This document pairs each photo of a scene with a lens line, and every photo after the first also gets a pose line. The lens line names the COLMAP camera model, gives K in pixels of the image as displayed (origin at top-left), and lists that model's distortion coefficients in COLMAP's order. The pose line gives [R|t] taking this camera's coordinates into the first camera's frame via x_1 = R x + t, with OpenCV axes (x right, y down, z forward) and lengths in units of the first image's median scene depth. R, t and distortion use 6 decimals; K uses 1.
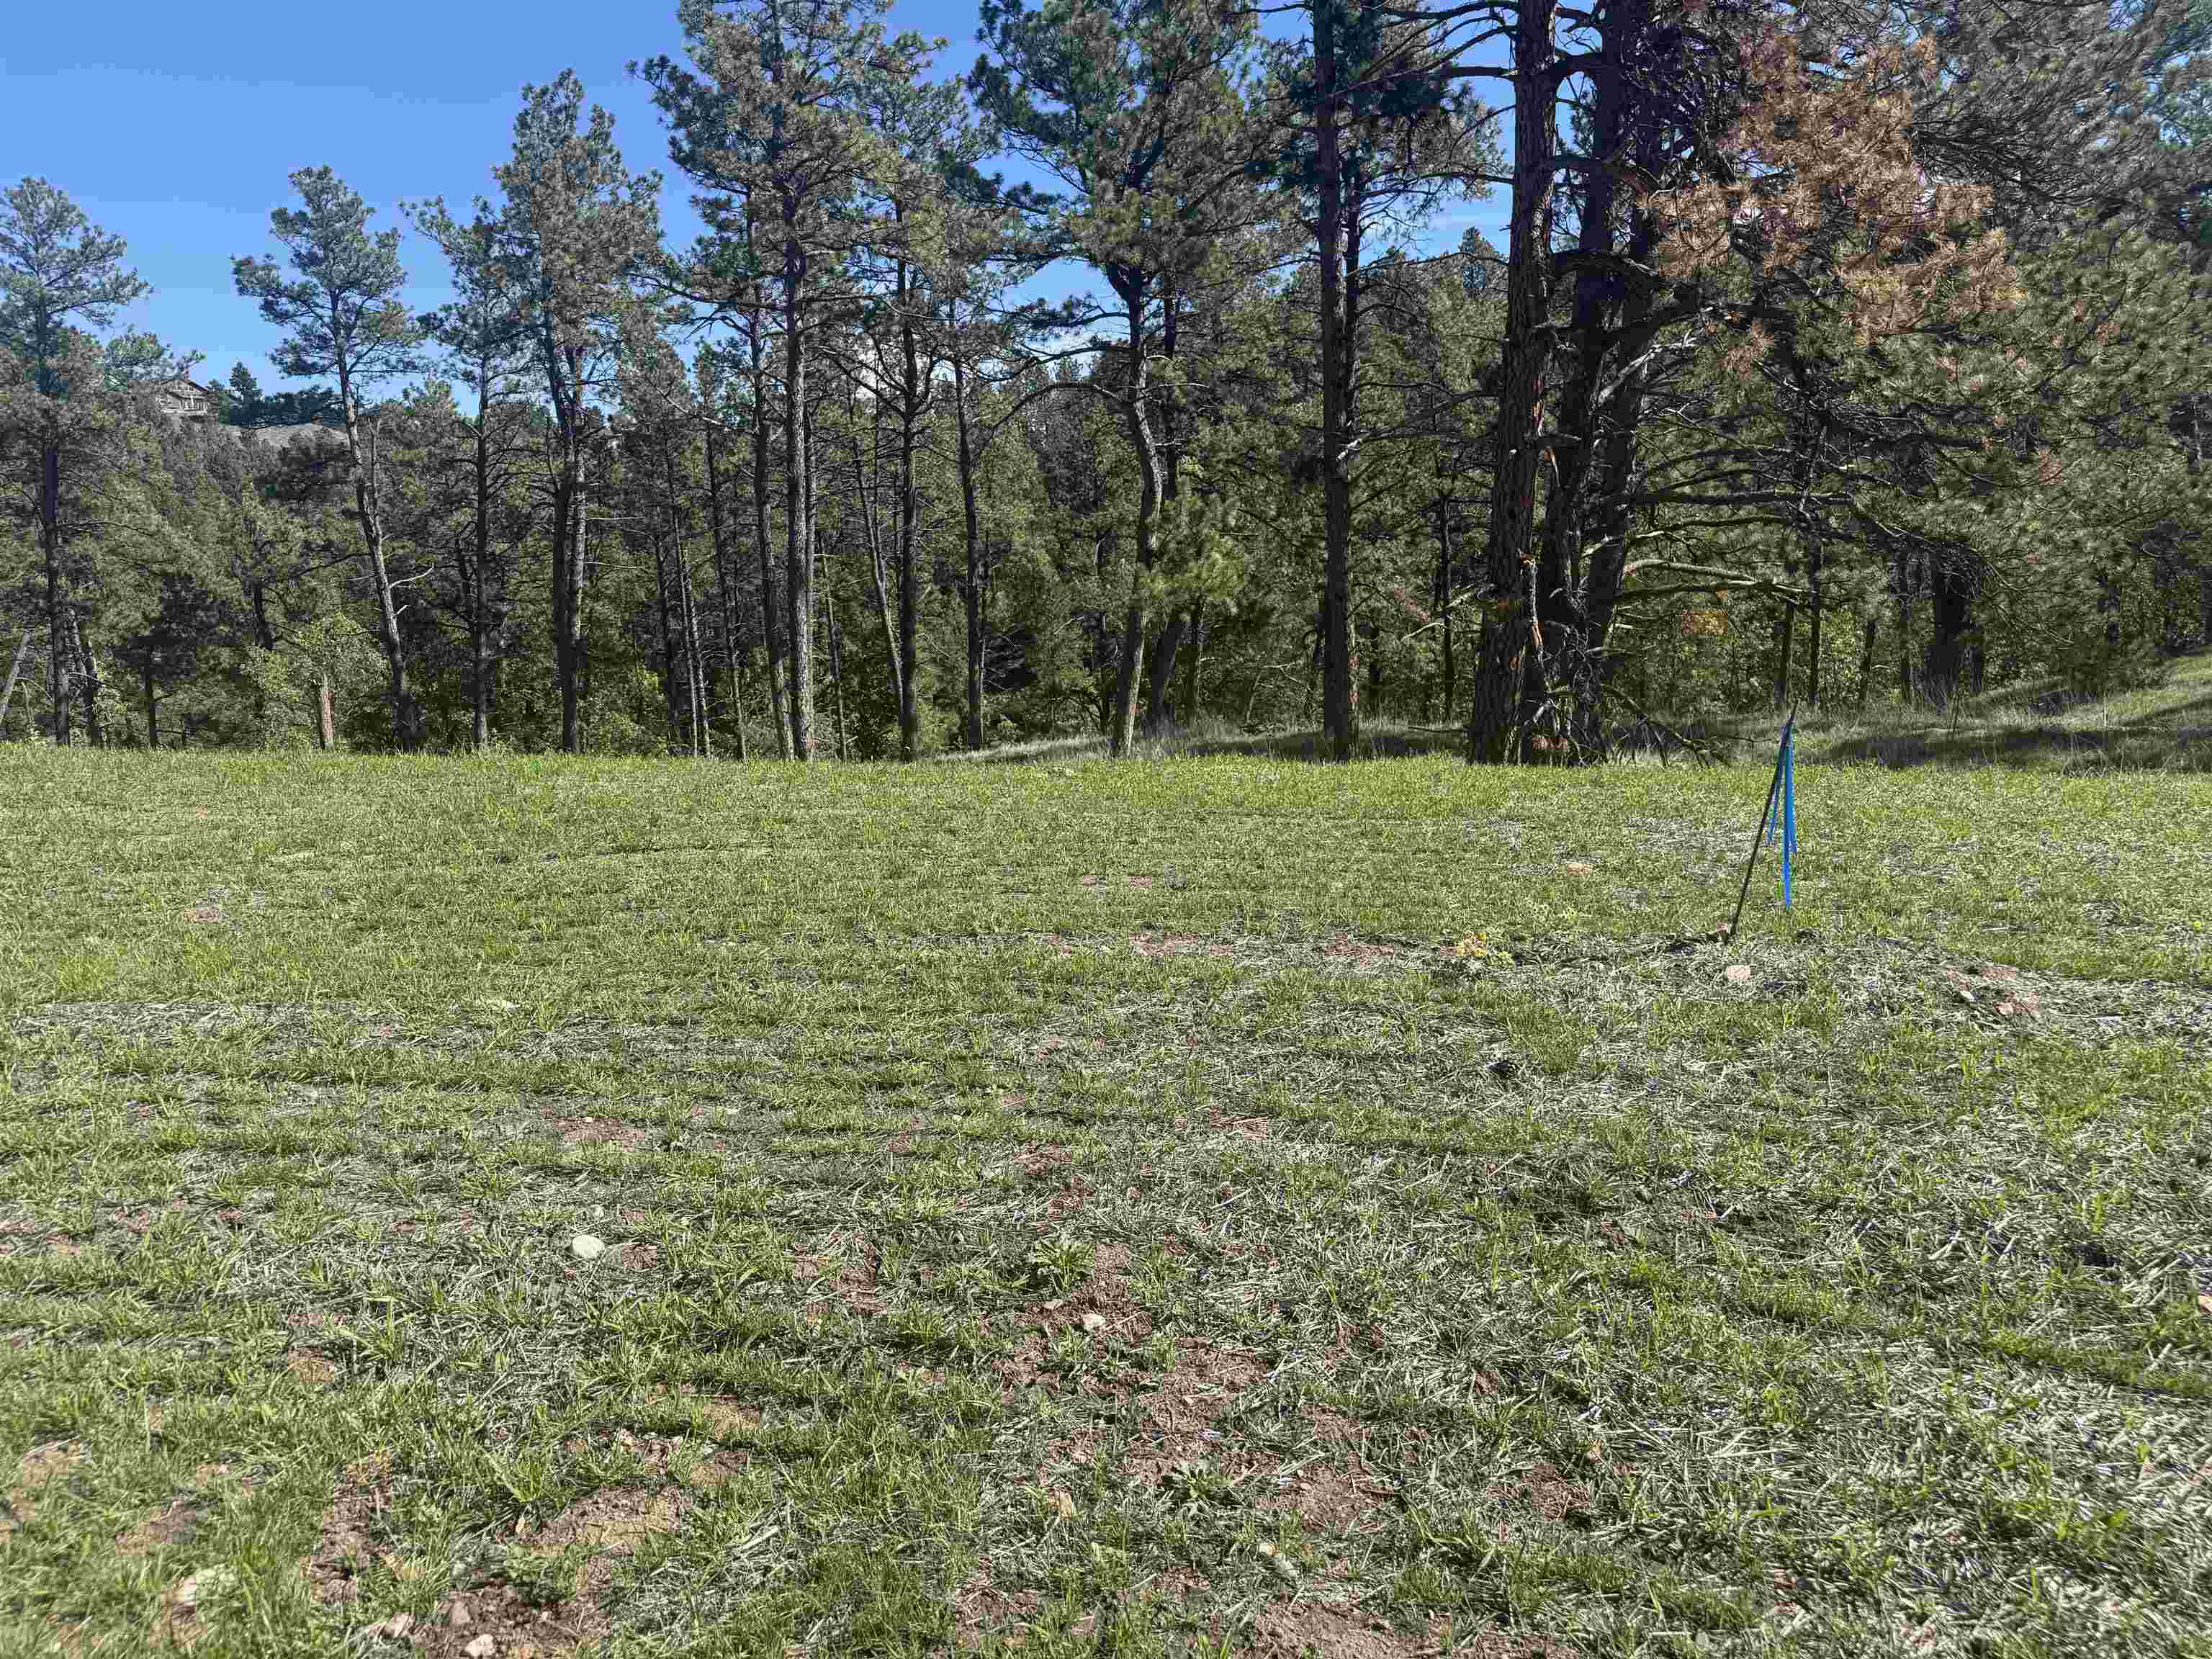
lens RADIAL K [[1558.7, 0, 1106.0], [0, 1558.7, 857.9], [0, 0, 1]] dist [0.061720, -0.070799]
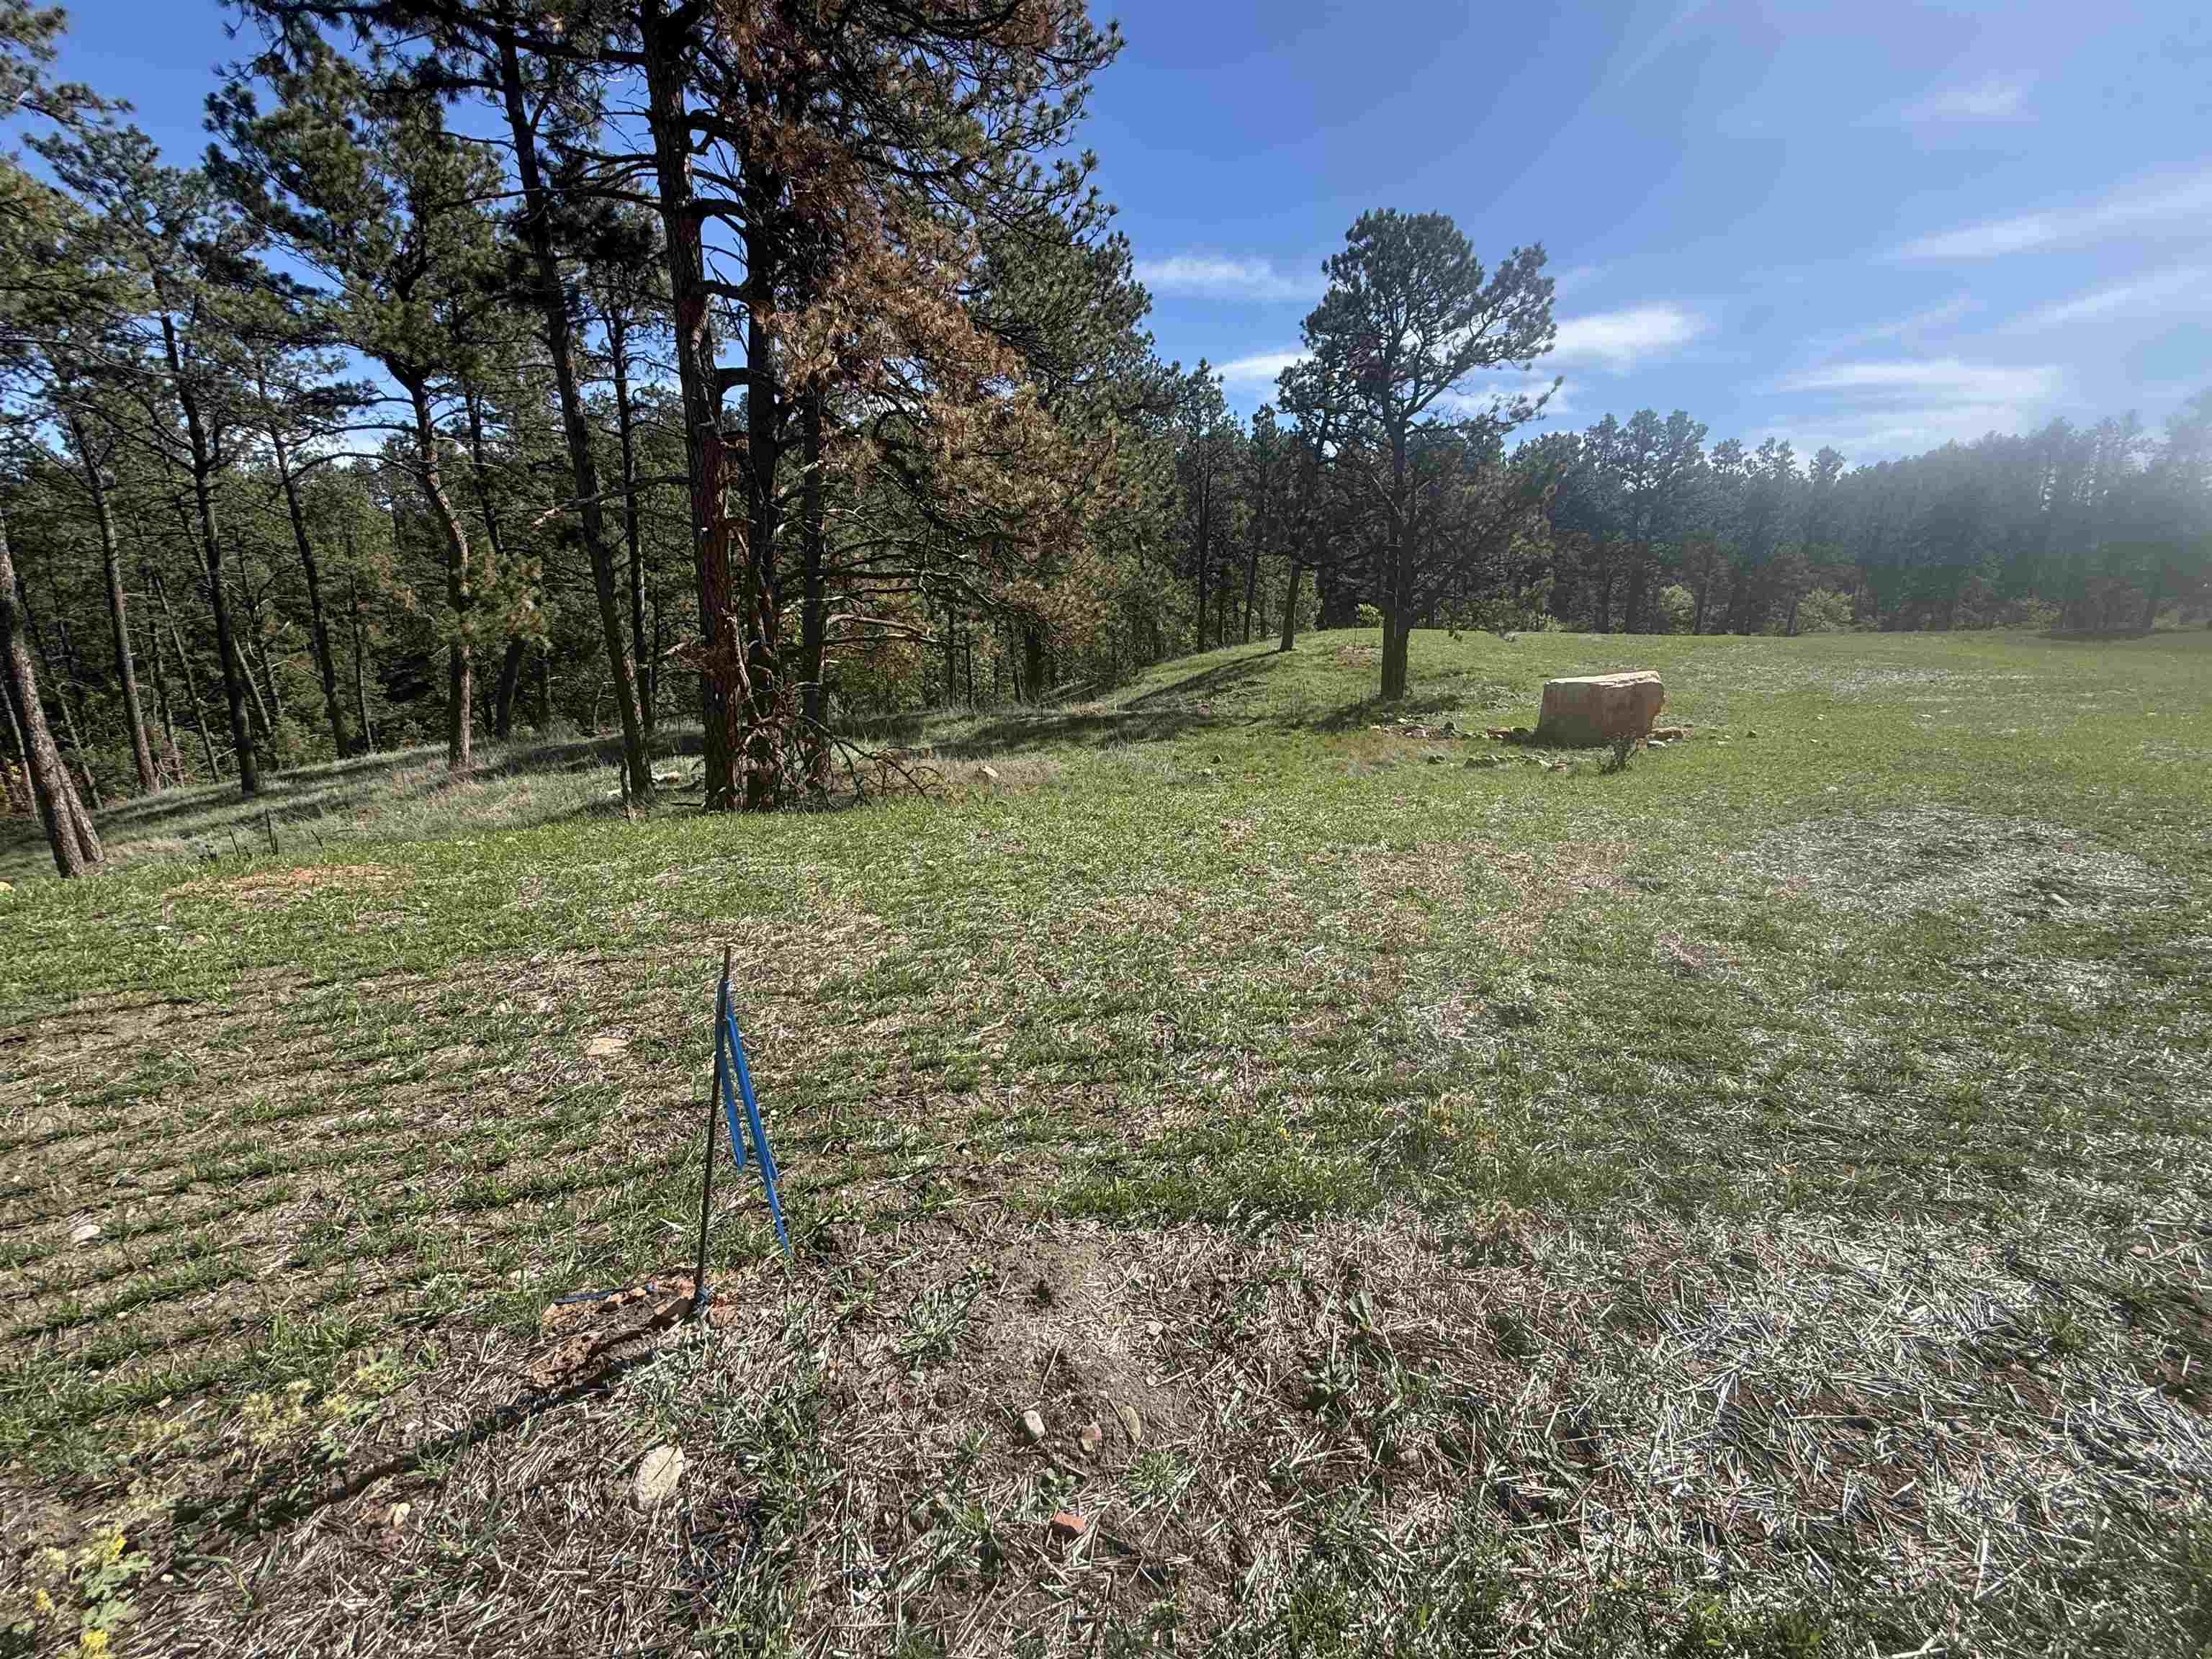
lens RADIAL K [[909.4, 0, 1109.9], [0, 909.4, 828.3], [0, 0, 1]] dist [-0.000665, -0.000188]
pose [[0.845403, -0.111216, 0.522422, 0.060463], [0.083833, 0.993588, 0.075860, -0.024458], [-0.527509, -0.020336, 0.849306, 0.102712]]
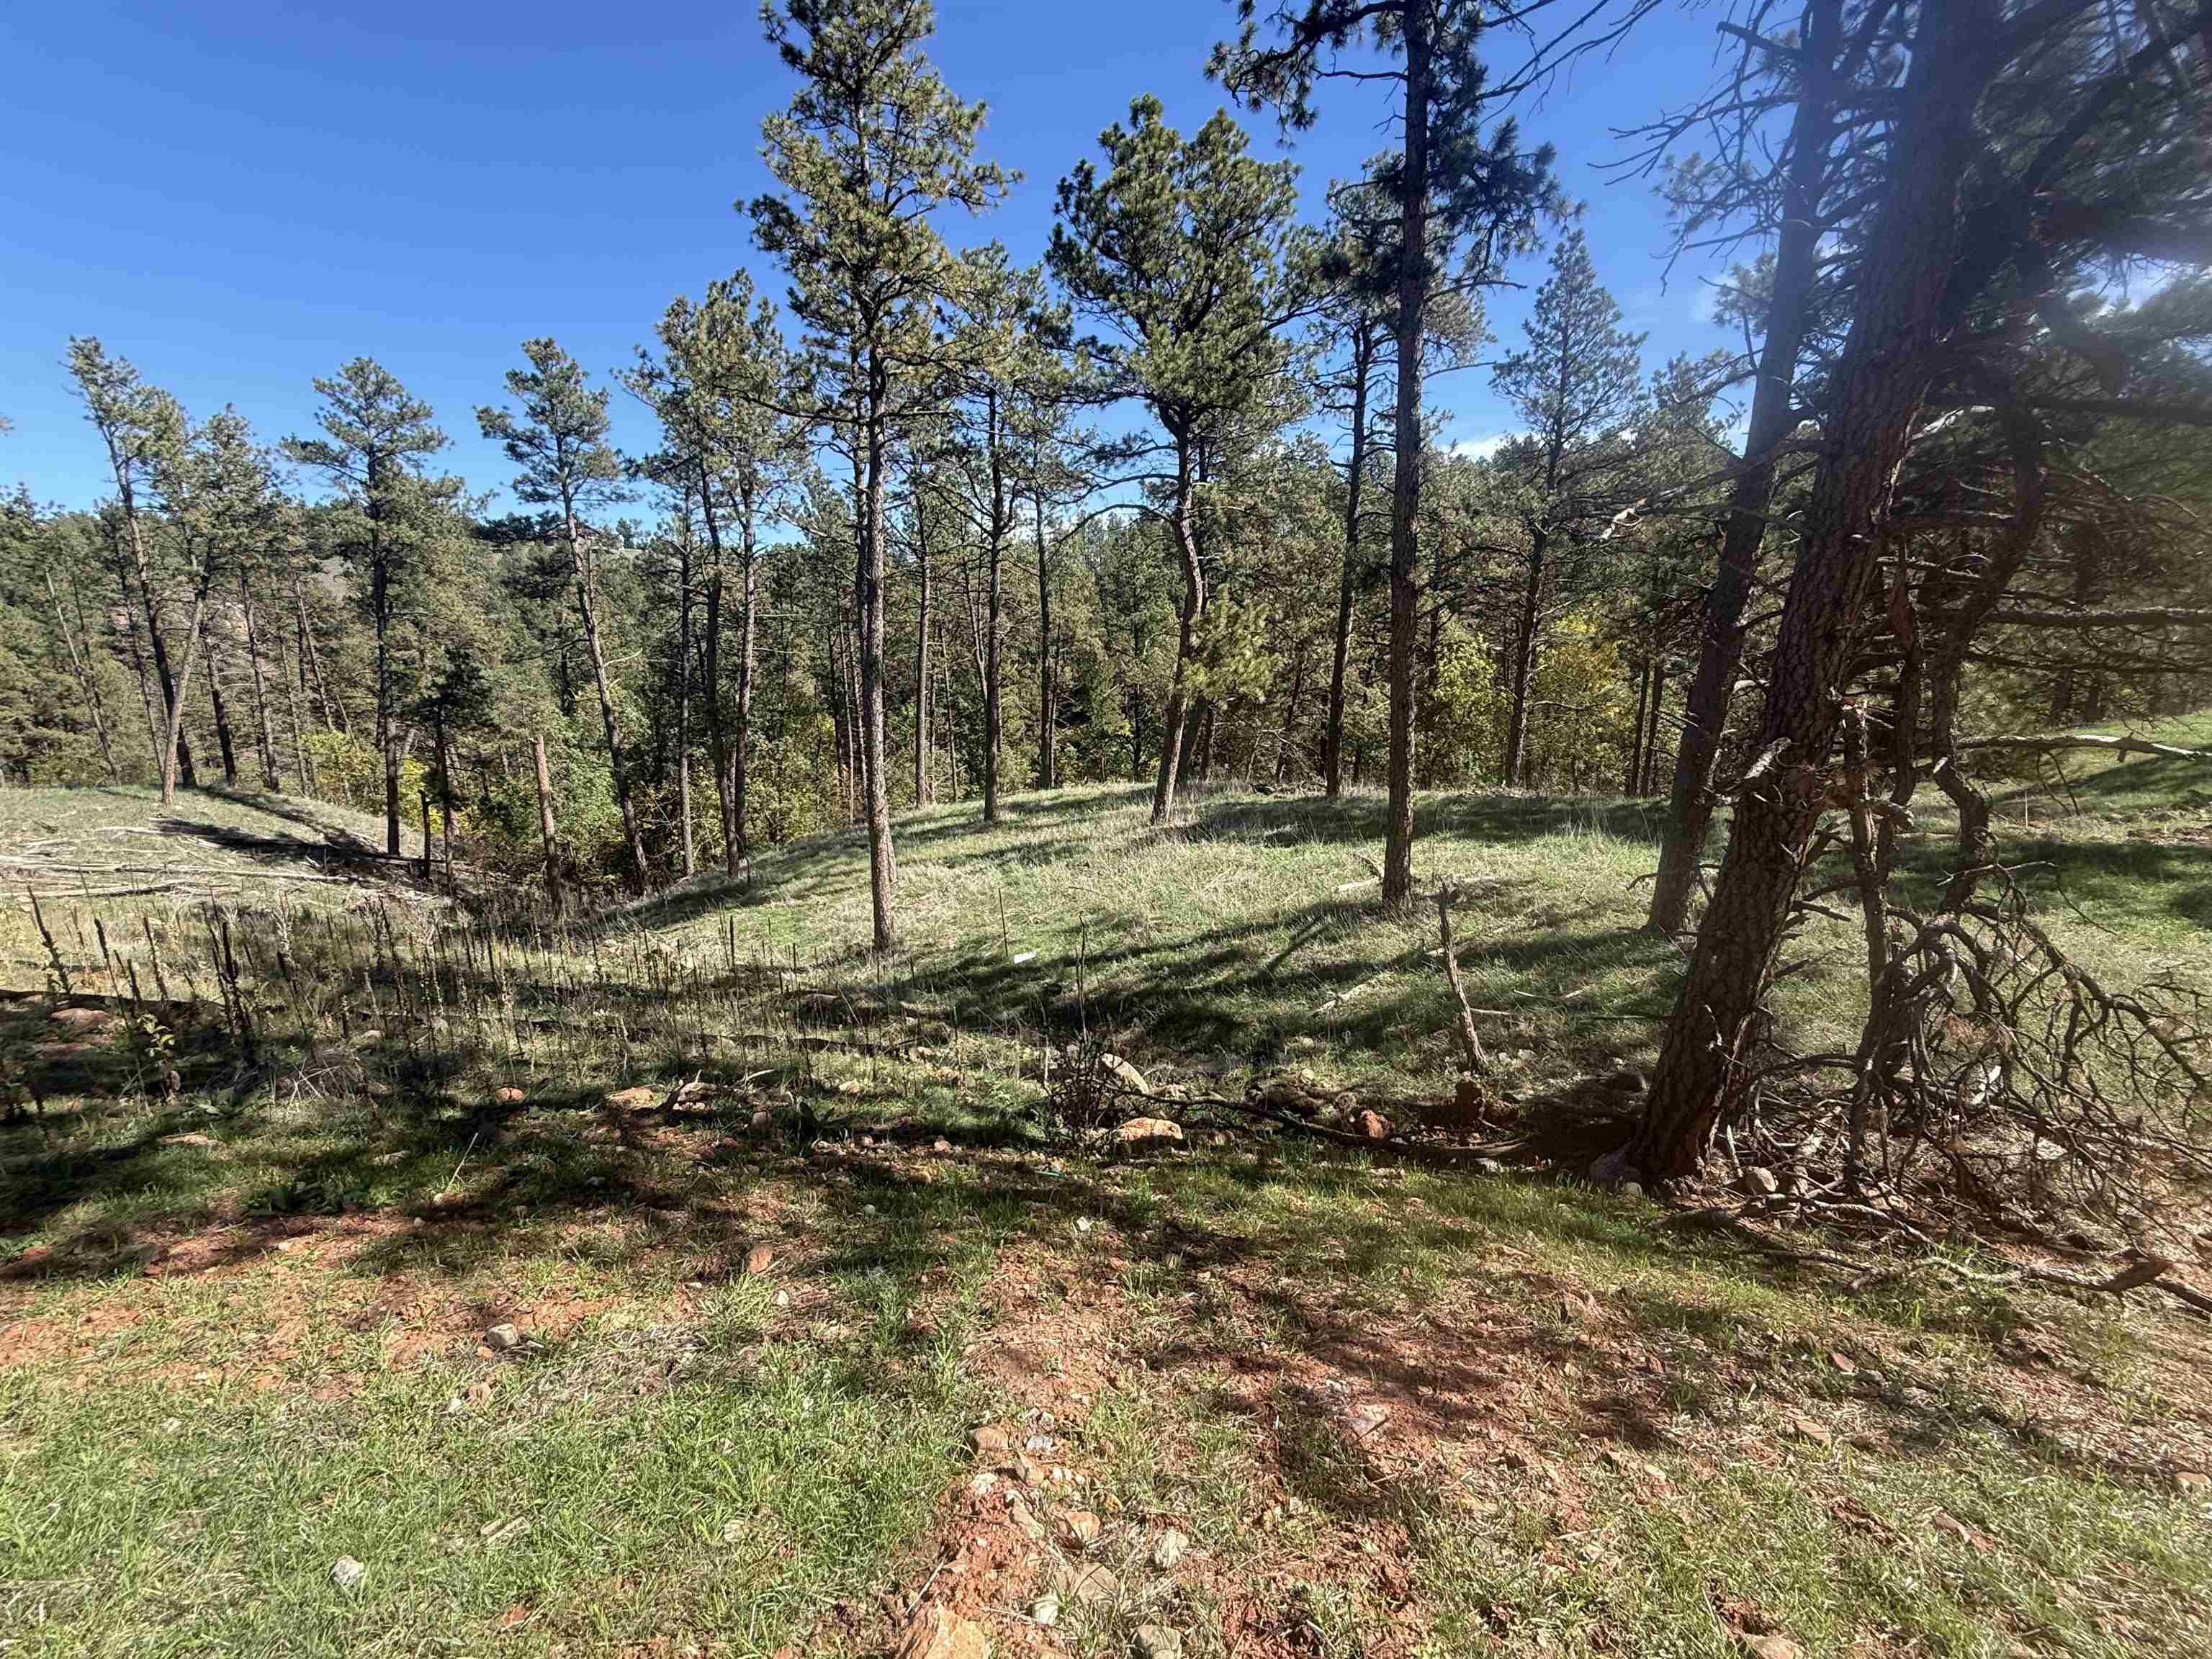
lens RADIAL K [[889.6, 0, 1102.5], [0, 889.6, 822.7], [0, 0, 1]] dist [0.000573, -0.000987]
pose [[0.999378, 0.022030, -0.027549, -0.015887], [-0.021626, 0.999655, 0.014878, -0.067106], [0.027867, -0.014273, 0.999510, 0.297884]]
